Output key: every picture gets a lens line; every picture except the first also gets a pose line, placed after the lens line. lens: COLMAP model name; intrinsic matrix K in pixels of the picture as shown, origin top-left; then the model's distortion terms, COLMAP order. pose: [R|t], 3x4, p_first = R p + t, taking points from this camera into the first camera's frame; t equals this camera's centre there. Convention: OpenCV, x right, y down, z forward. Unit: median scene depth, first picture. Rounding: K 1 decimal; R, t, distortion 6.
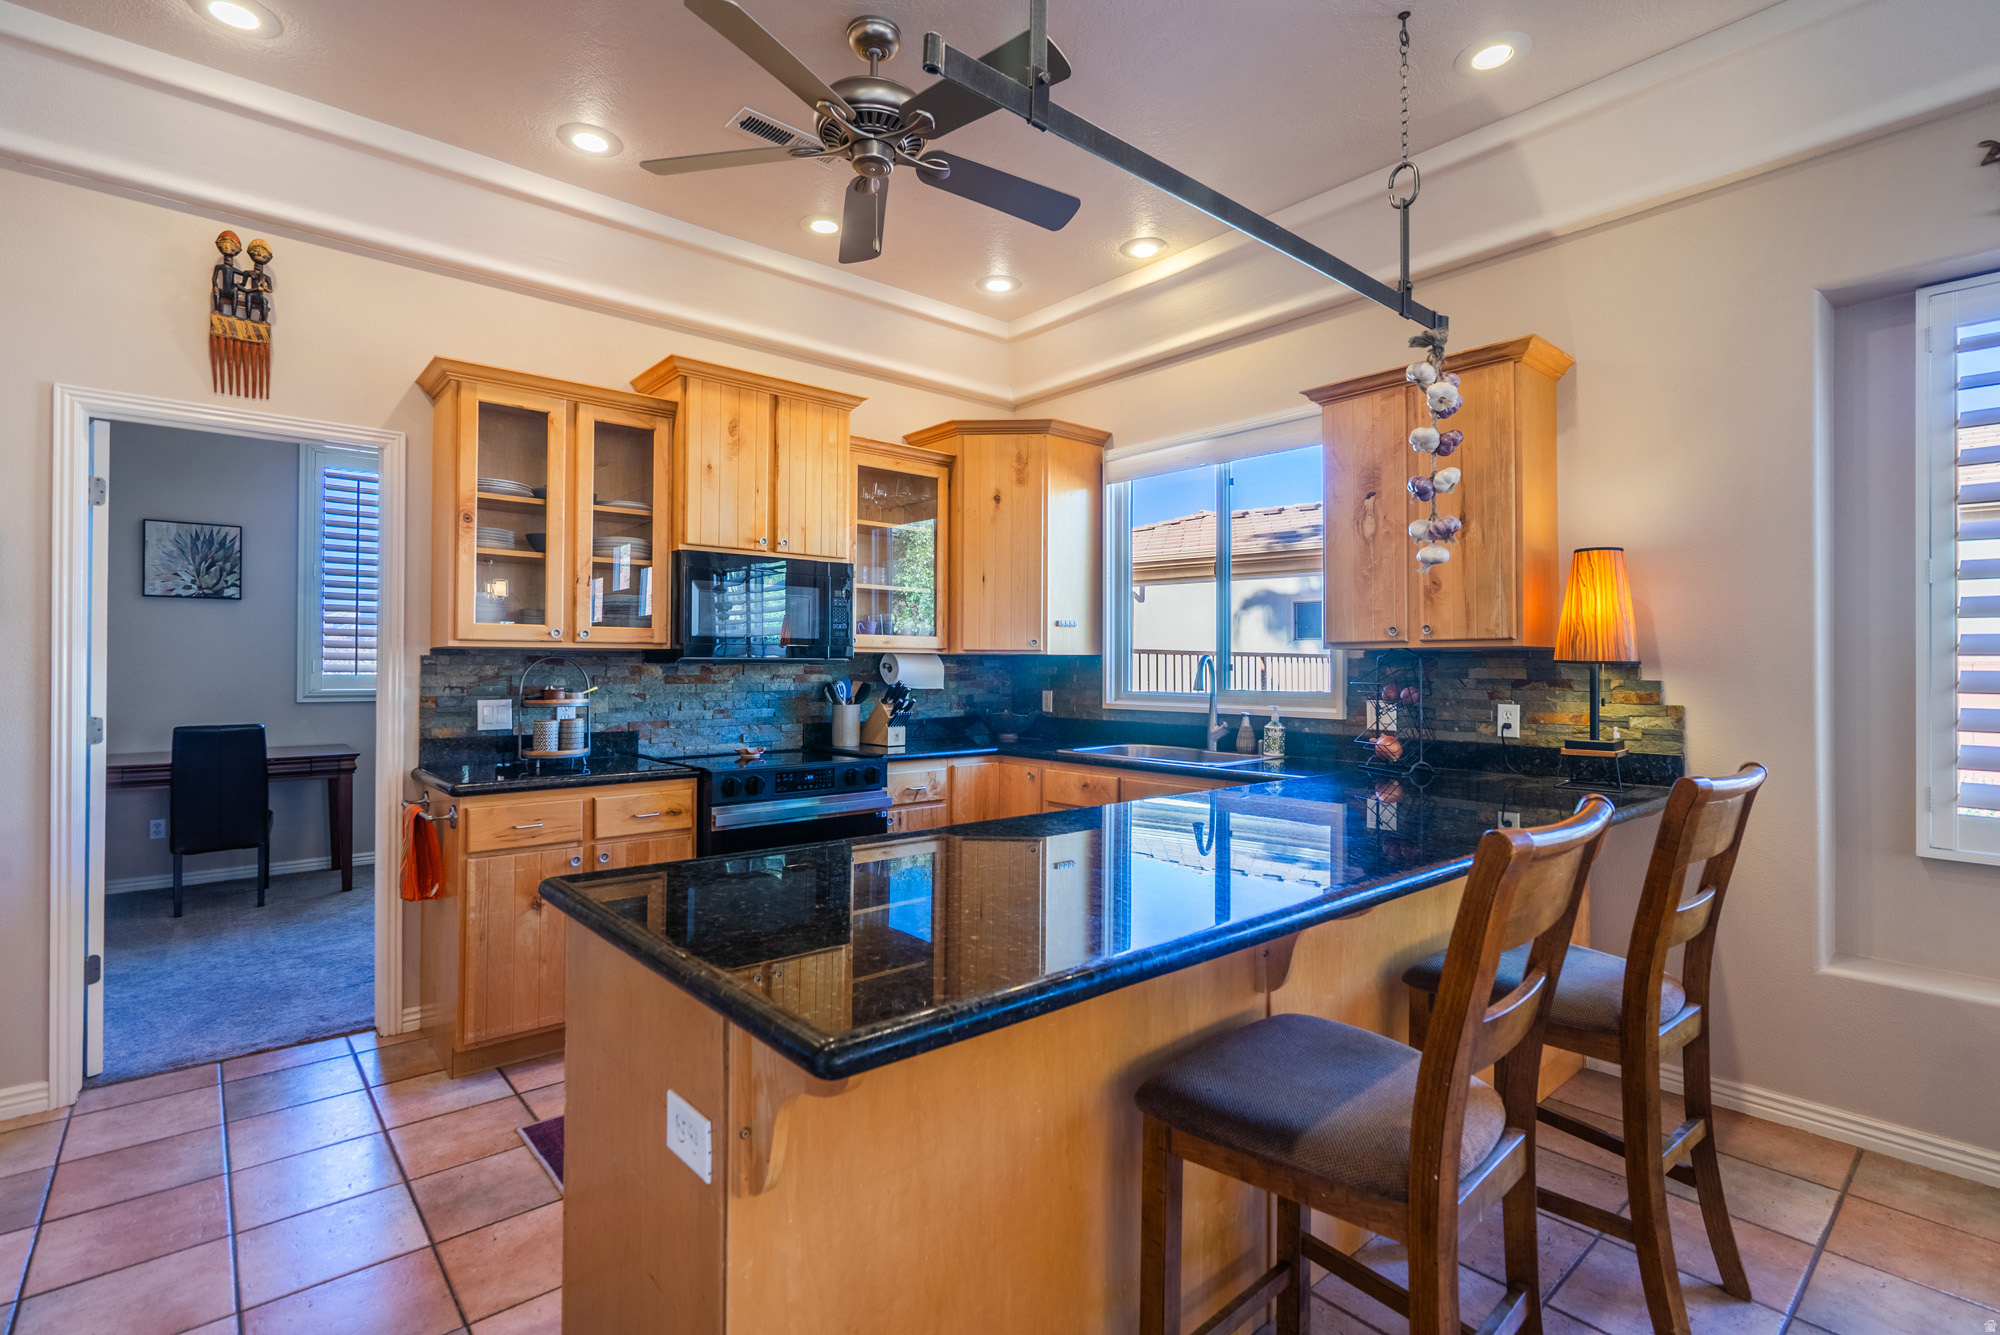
lens RADIAL K [[920.3, 0, 994.6], [0, 920.3, 652.6], [0, 0, 1]] dist [-0.006929, 0.002613]
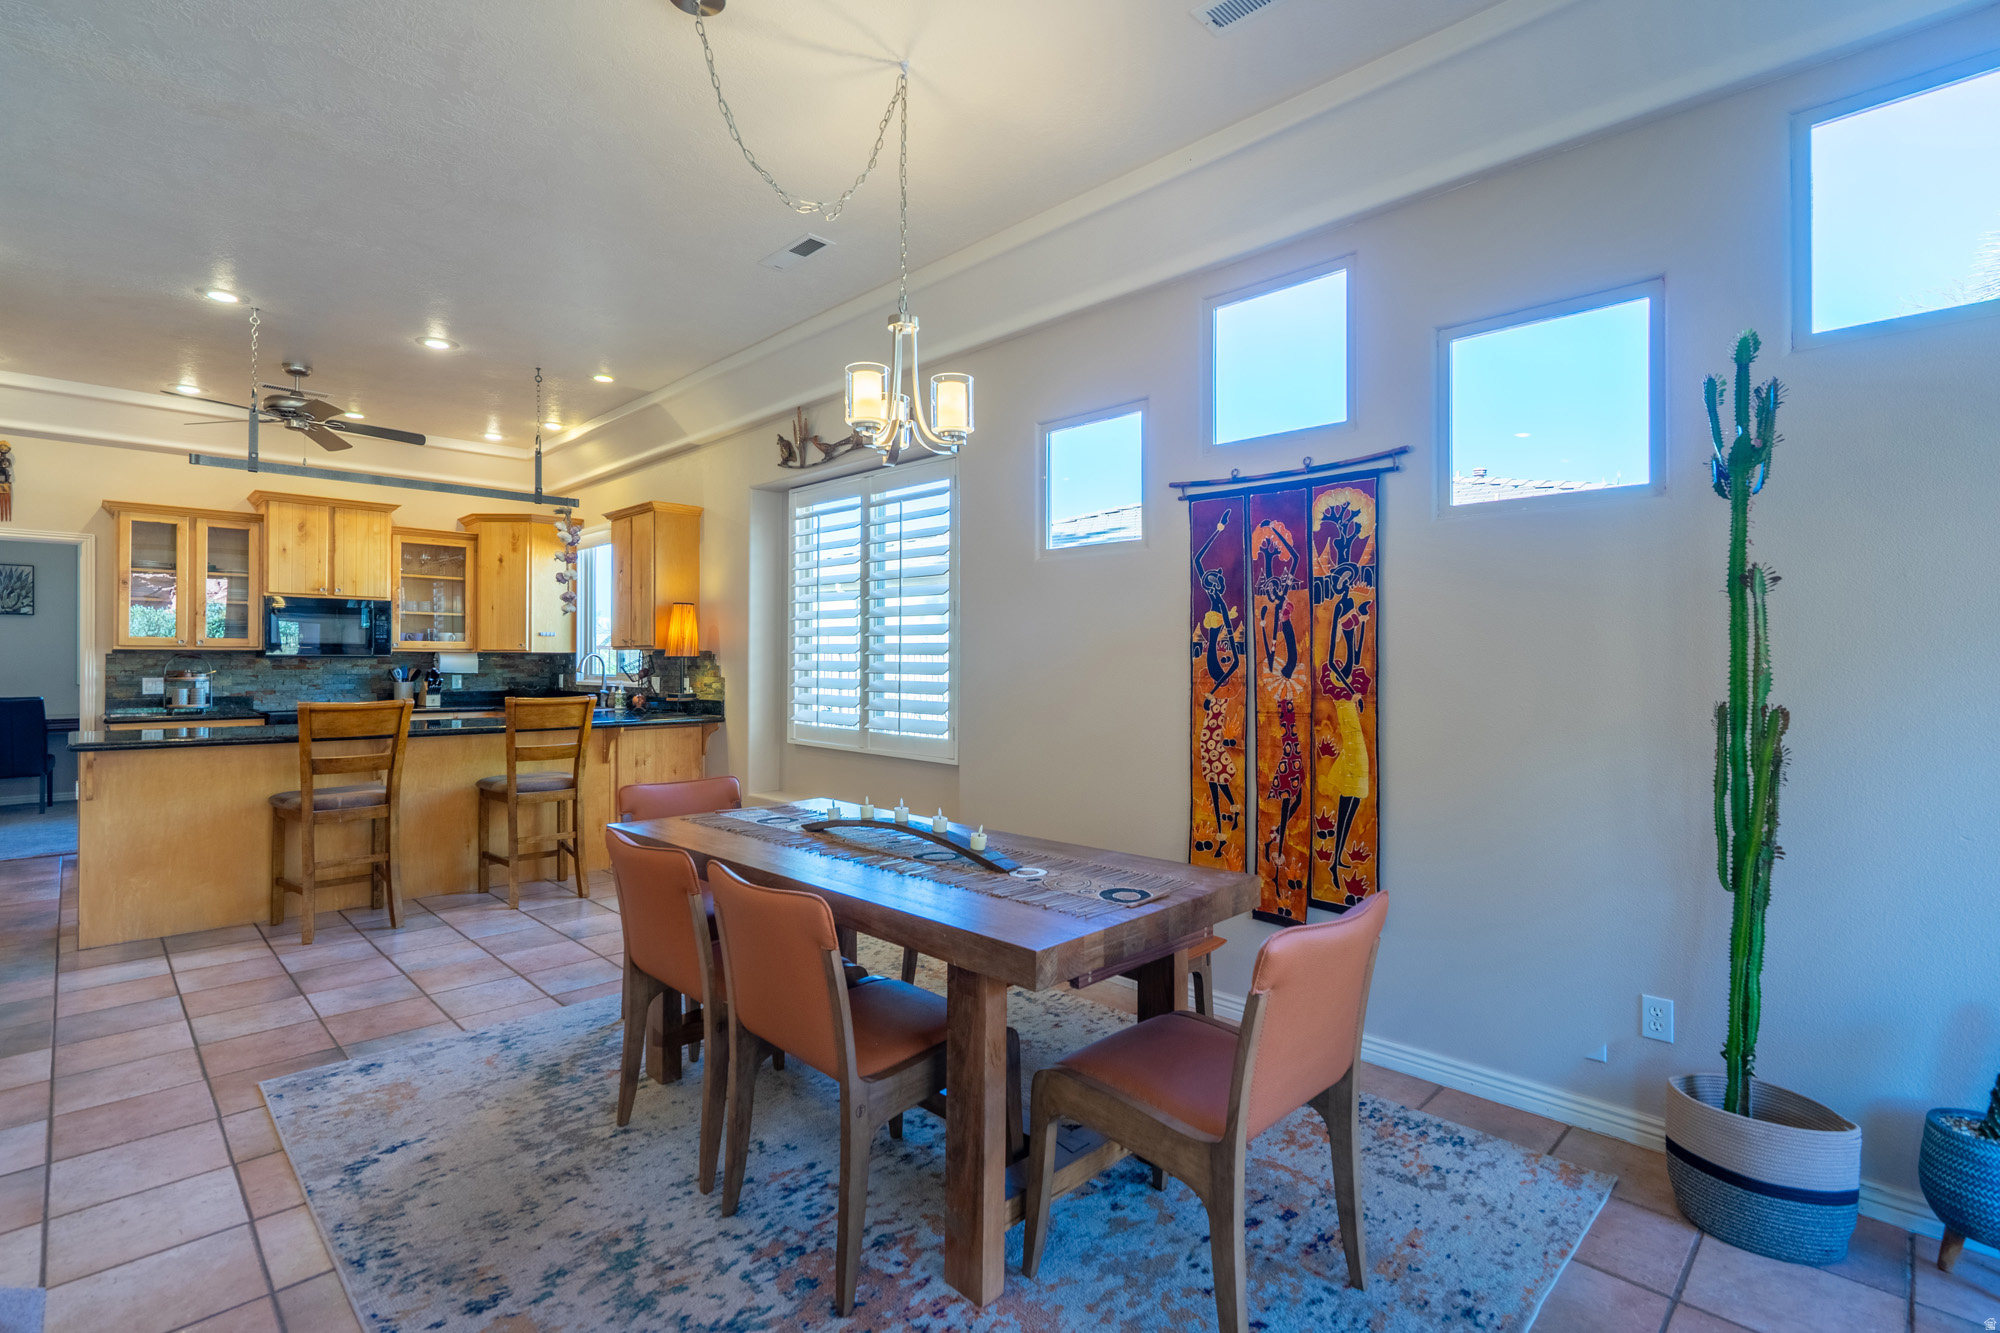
lens RADIAL K [[920.3, 0, 996.5], [0, 920.3, 657.5], [0, 0, 1]] dist [-0.006929, 0.002613]
pose [[0.997329, -0.000620, 0.073043, 0.911177], [-0.000159, 0.999943, 0.010668, -0.008174], [-0.073046, -0.010651, 0.997272, -0.865540]]
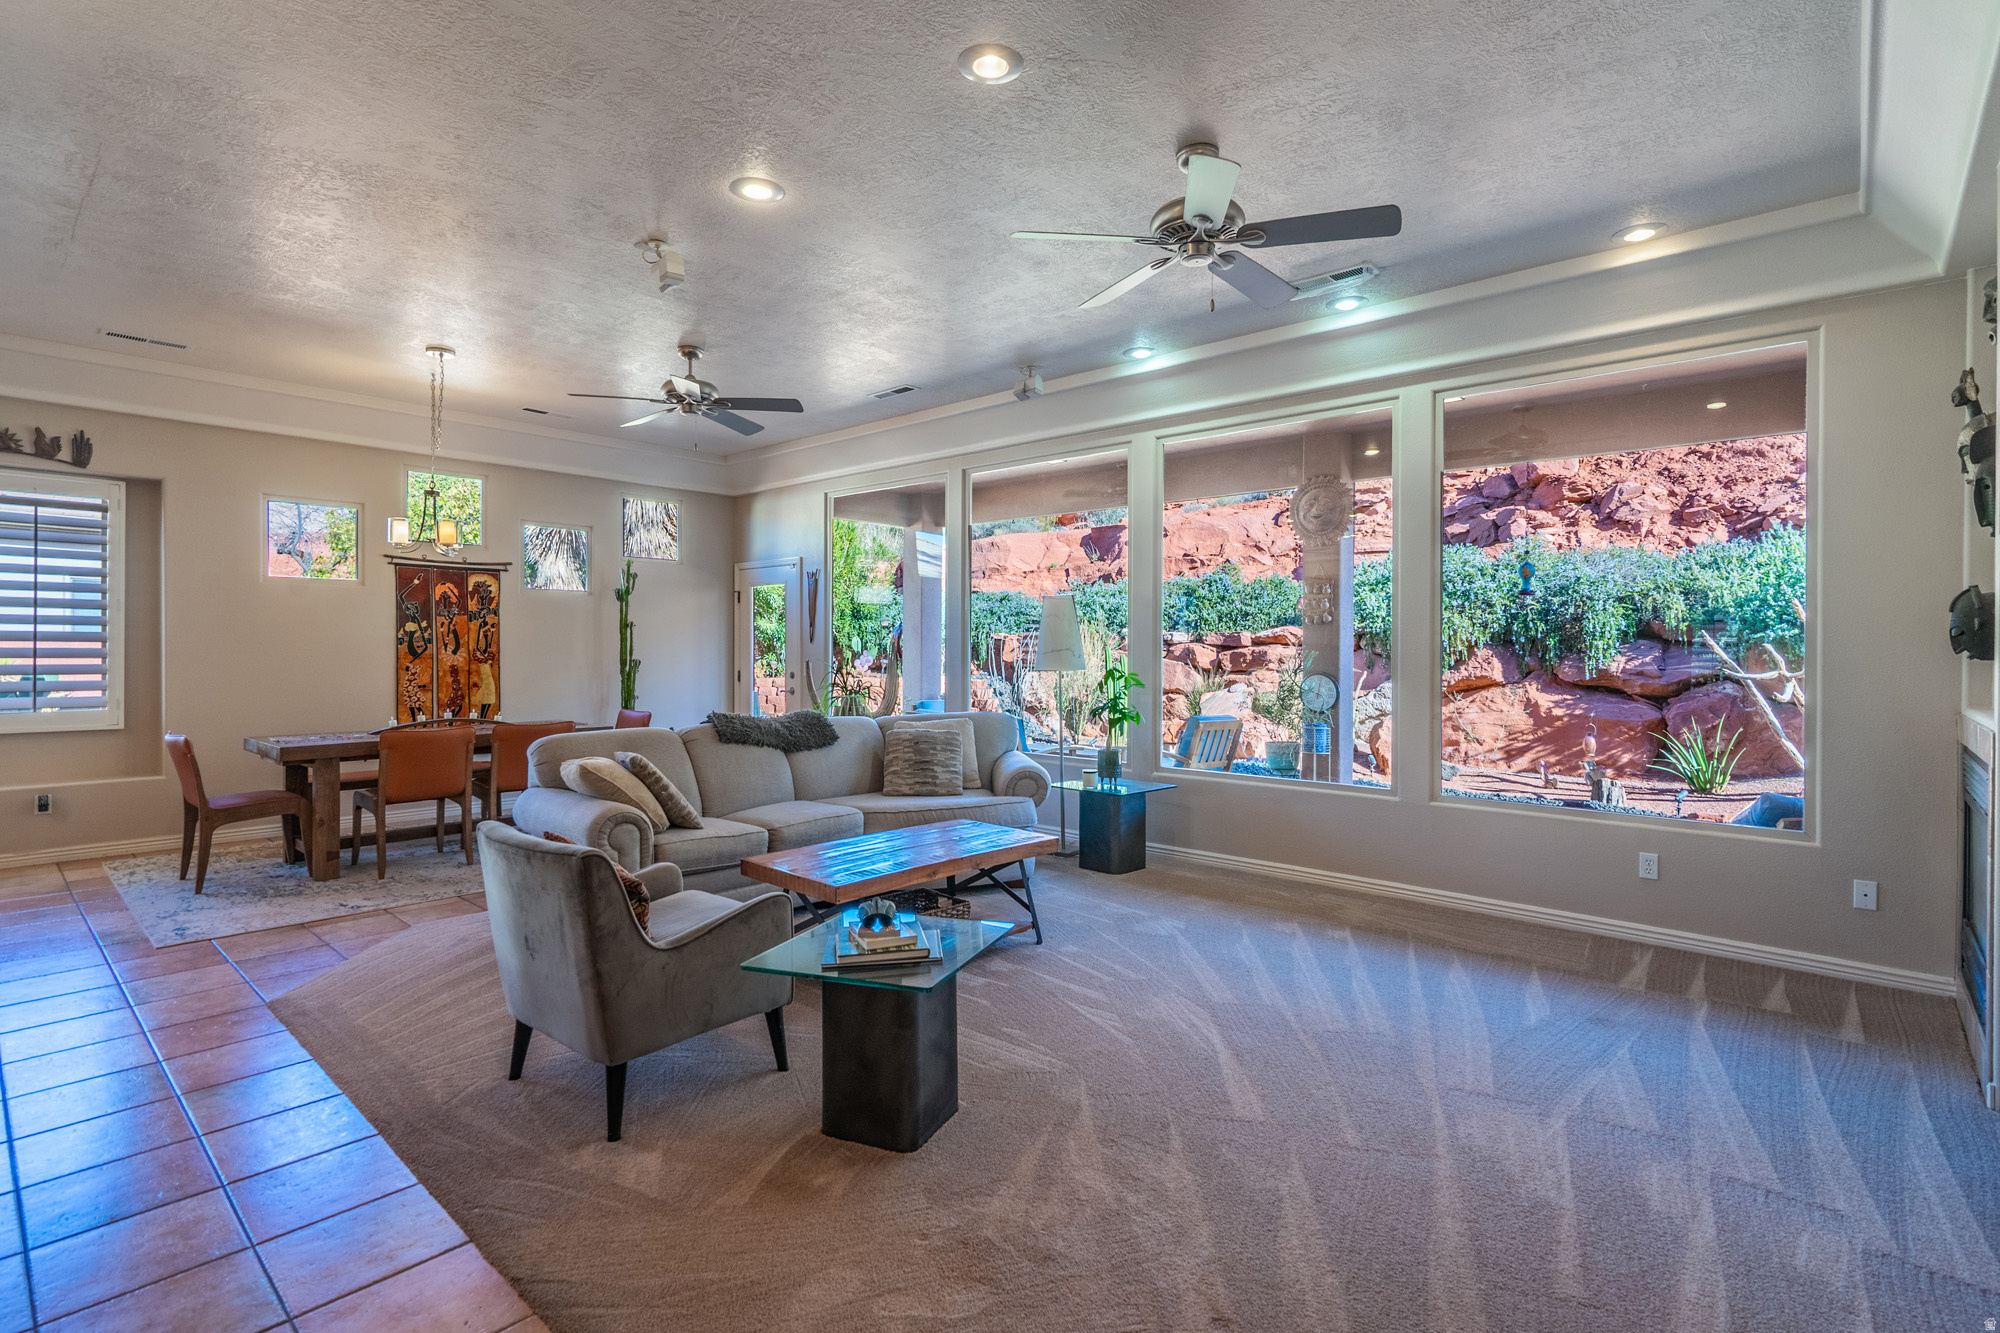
lens RADIAL K [[920.3, 0, 980.4], [0, 920.3, 659.6], [0, 0, 1]] dist [-0.006929, 0.002613]
pose [[-0.118497, -0.018231, 0.992787, -0.790531], [-0.017568, 0.999713, 0.016261, -0.020307], [-0.992799, -0.015514, -0.118783, -0.886679]]
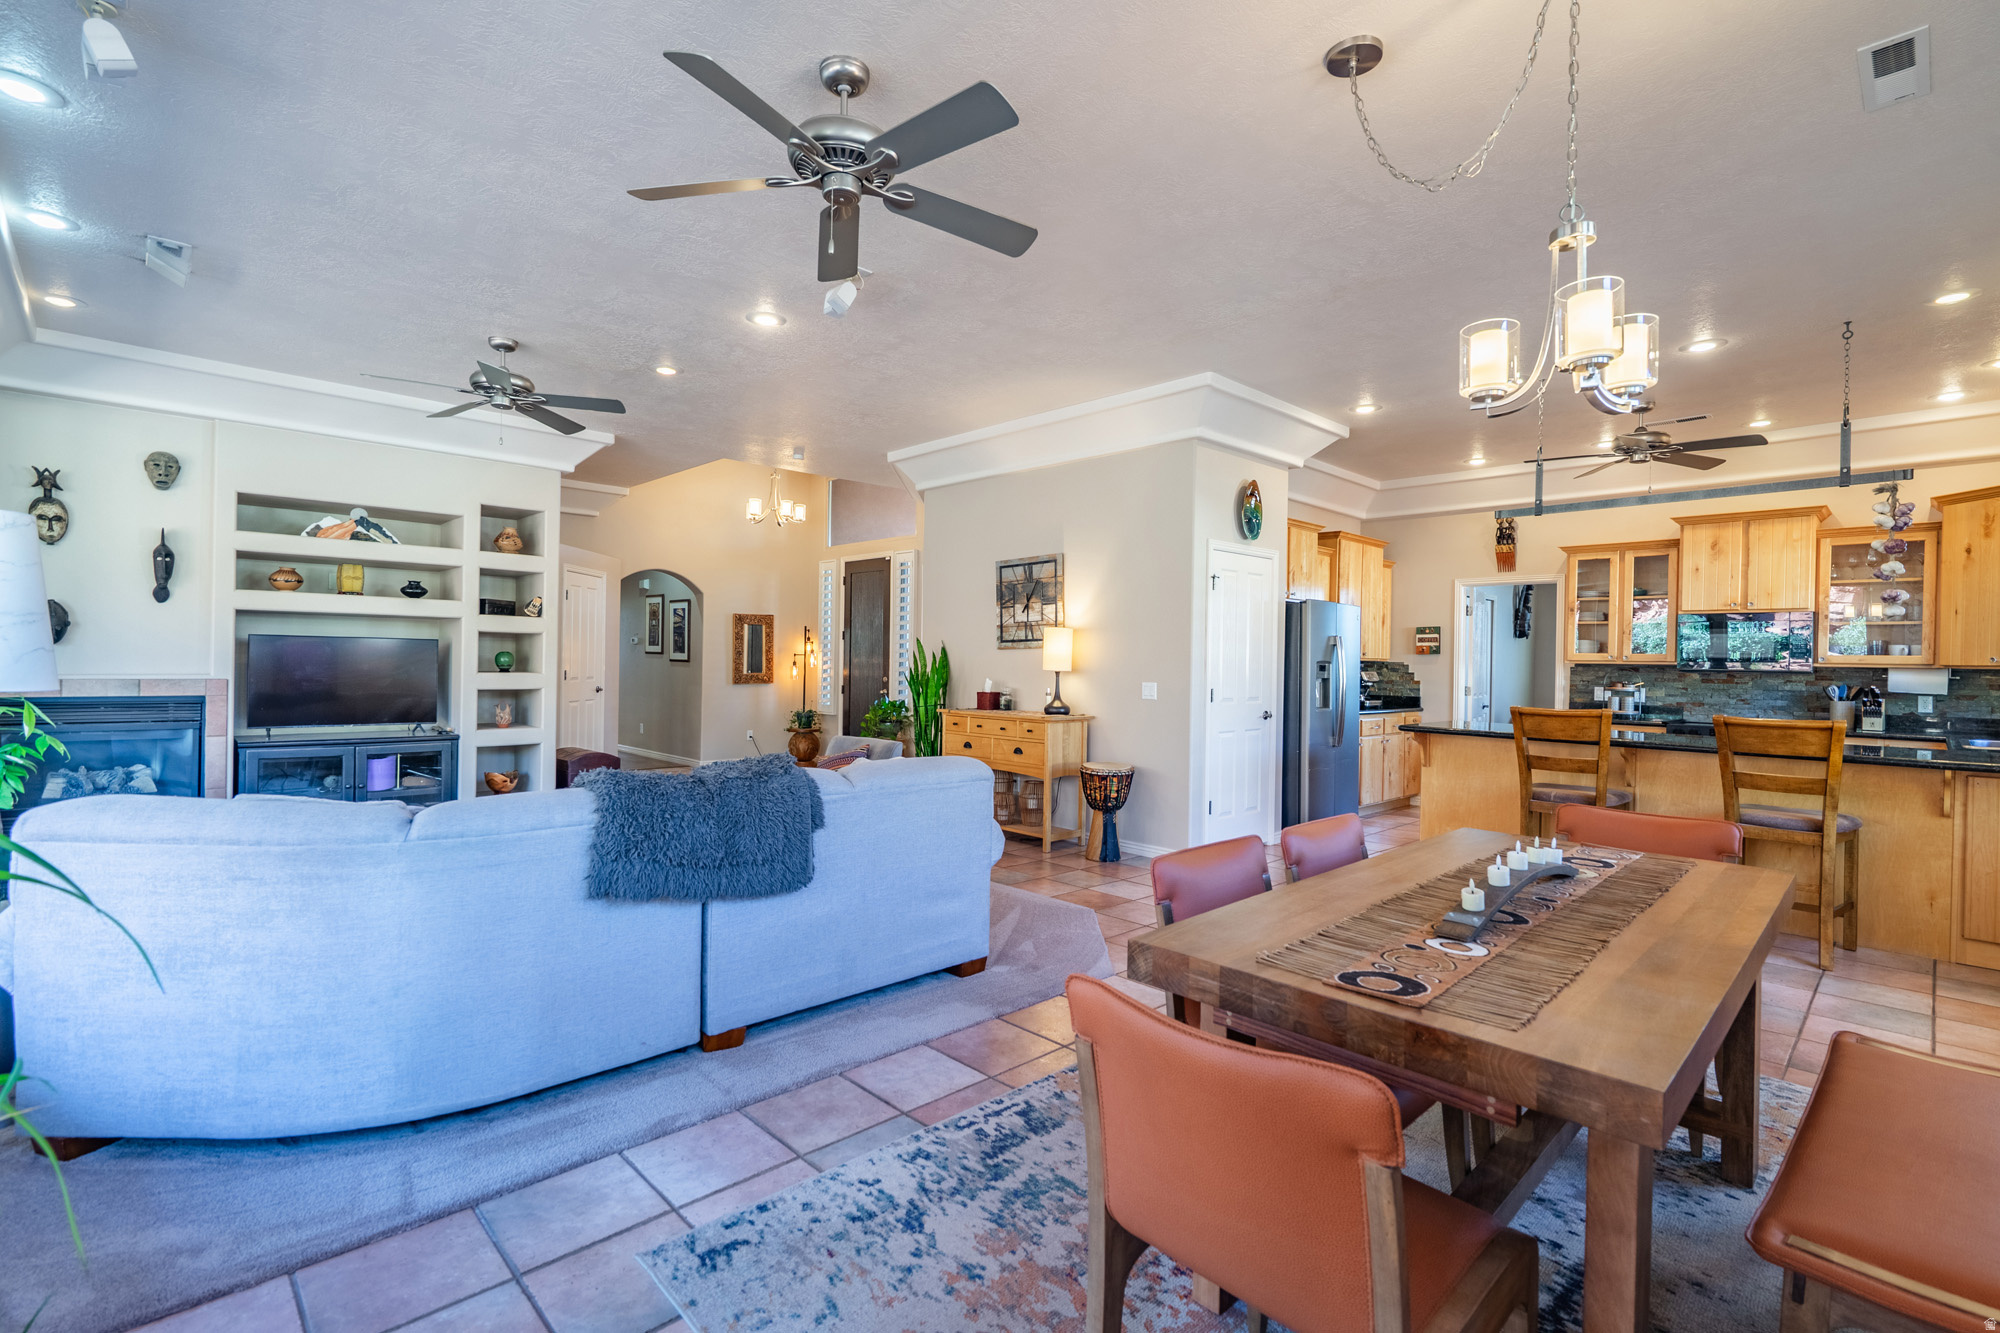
lens RADIAL K [[920.3, 0, 984.8], [0, 920.3, 670.5], [0, 0, 1]] dist [-0.006929, 0.002613]
pose [[0.046140, 0.009056, -0.998894, 1.449583], [-0.004021, 0.999952, 0.008880, -0.002199], [0.998927, 0.003607, 0.046174, -0.539324]]
